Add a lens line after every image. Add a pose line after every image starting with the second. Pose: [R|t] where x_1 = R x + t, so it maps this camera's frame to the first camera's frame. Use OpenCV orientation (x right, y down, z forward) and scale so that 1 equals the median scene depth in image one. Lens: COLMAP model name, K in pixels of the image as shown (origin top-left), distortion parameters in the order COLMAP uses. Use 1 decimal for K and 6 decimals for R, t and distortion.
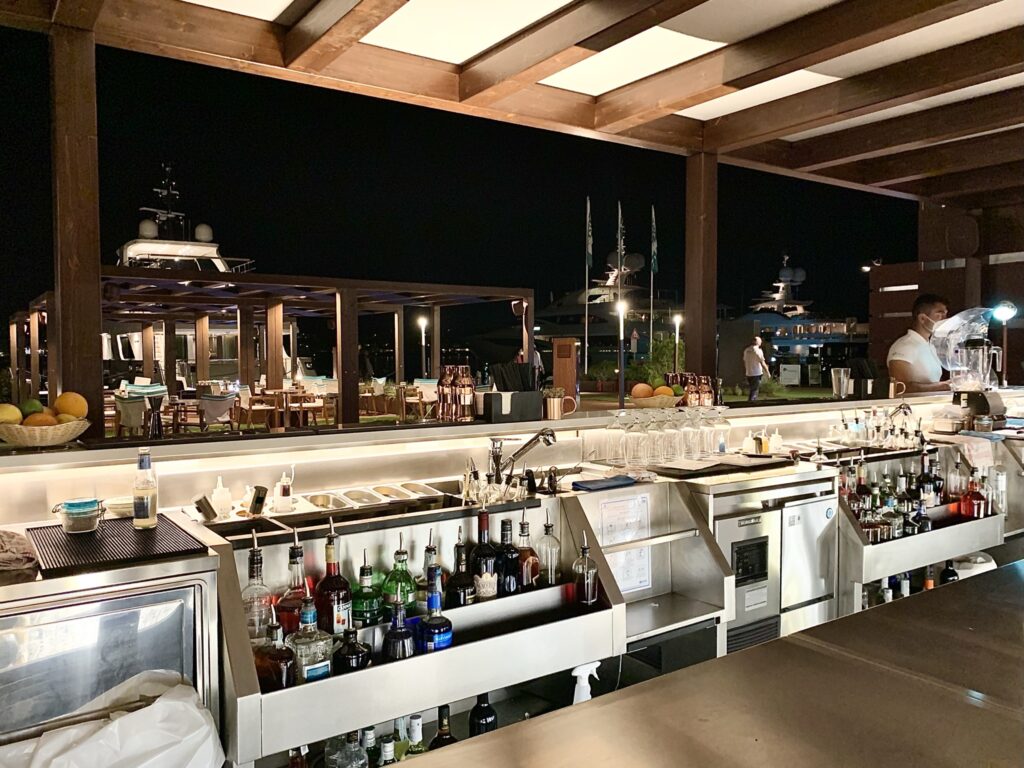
lens RADIAL K [[791.9, 0, 488.8], [0, 791.9, 388.7], [0, 0, 1]] dist [0.043899, -0.042087]
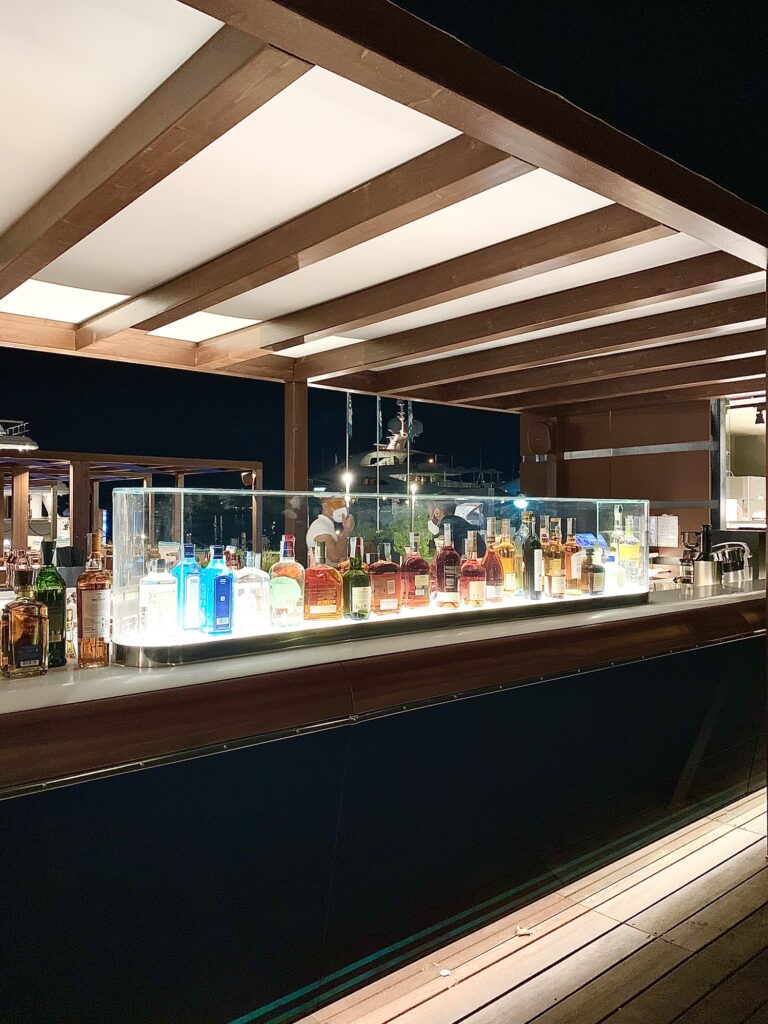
lens RADIAL K [[791.9, 0, 387.9], [0, 791.9, 506.8], [0, 0, 1]] dist [0.043899, -0.042087]
pose [[0.994410, 0.009104, 0.105192, 0.116197], [-0.004057, 0.998835, -0.048096, -0.009132], [-0.105508, 0.047400, 0.993288, -0.133065]]
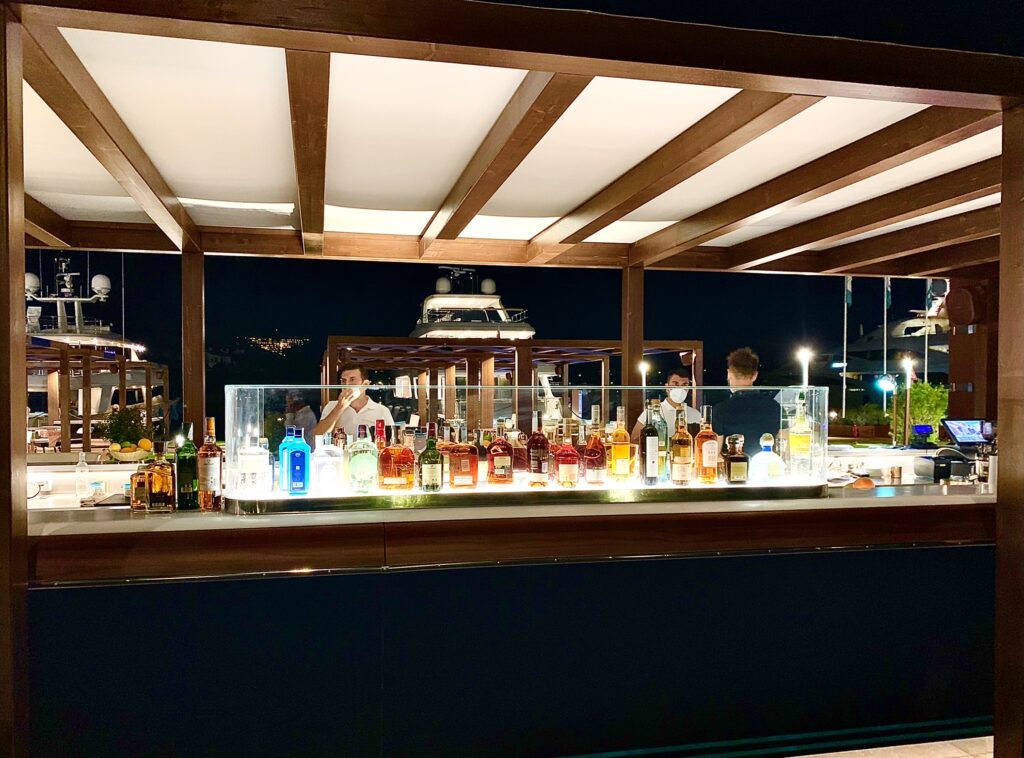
lens RADIAL K [[843.4, 0, 514.3], [0, 843.4, 390.0], [0, 0, 1]] dist [0.032699, -0.013985]
pose [[0.924203, 0.003470, -0.381886, 0.260156], [-0.018830, 0.999157, -0.036491, -0.012227], [0.381438, 0.040916, 0.923489, -0.160769]]
